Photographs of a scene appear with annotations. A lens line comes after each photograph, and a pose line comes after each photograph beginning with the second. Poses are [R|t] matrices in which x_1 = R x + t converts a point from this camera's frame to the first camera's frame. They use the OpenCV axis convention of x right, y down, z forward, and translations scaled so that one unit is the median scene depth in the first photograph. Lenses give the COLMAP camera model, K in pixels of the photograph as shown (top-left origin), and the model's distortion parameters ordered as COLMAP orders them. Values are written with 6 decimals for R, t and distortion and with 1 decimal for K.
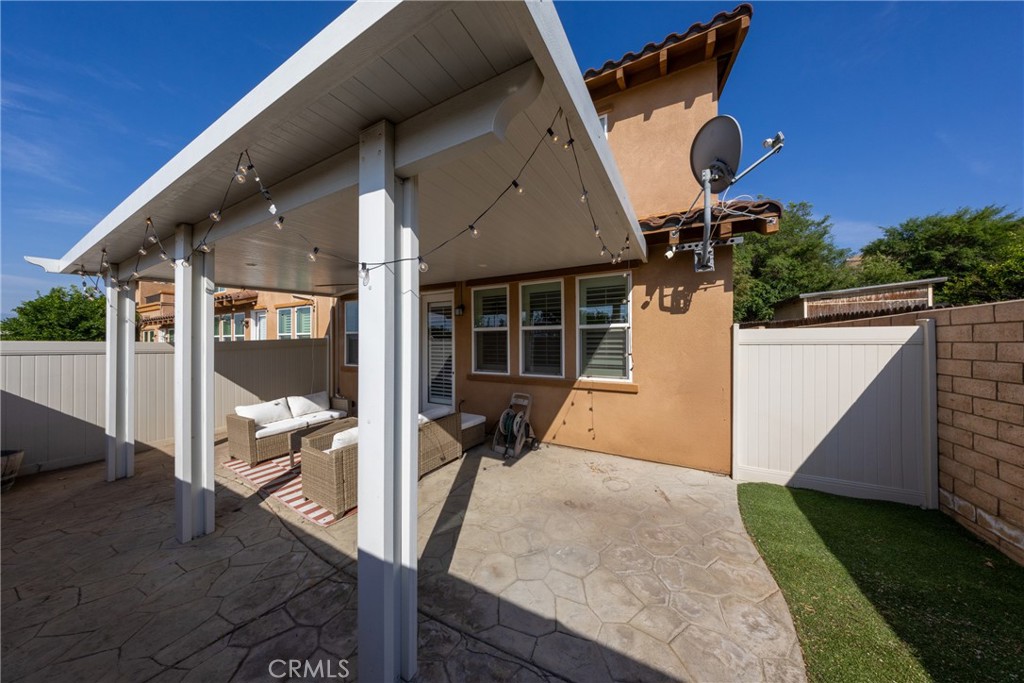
lens RADIAL K [[300.5, 0, 512.0], [0, 300.5, 341.5], [0, 0, 1]] dist [-0.000416, -0.000021]
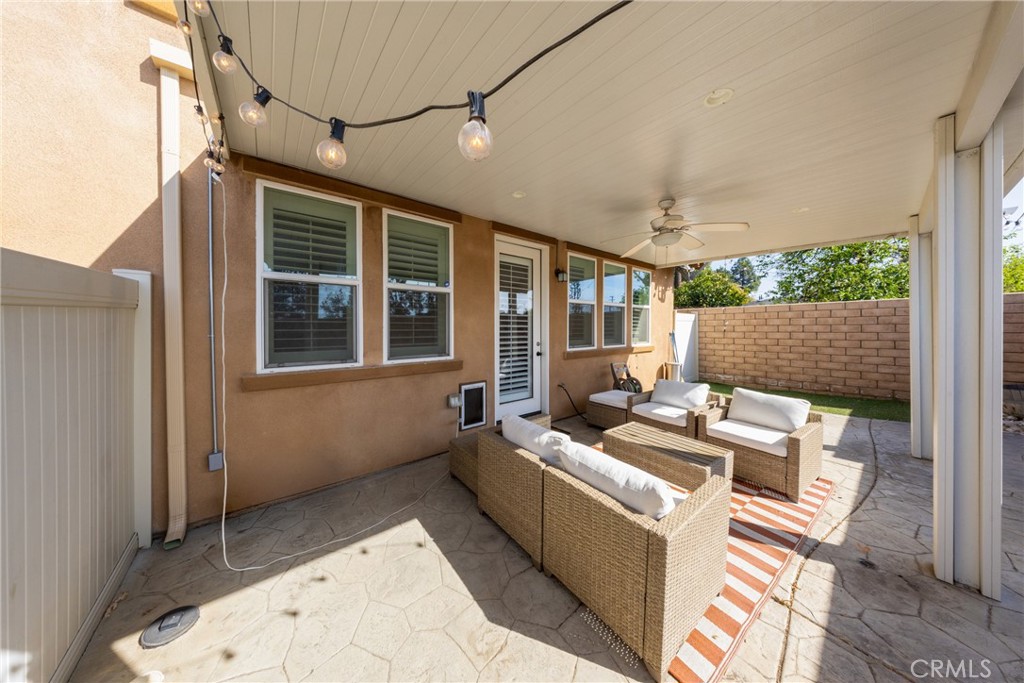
lens RADIAL K [[308.6, 0, 515.1], [0, 308.6, 323.9], [0, 0, 1]] dist [-0.000246, 0.000000]
pose [[0.369428, 0.003666, 0.929252, -1.318703], [-0.012900, 0.999916, 0.001183, 0.038026], [-0.929170, -0.012424, 0.369444, 1.062624]]
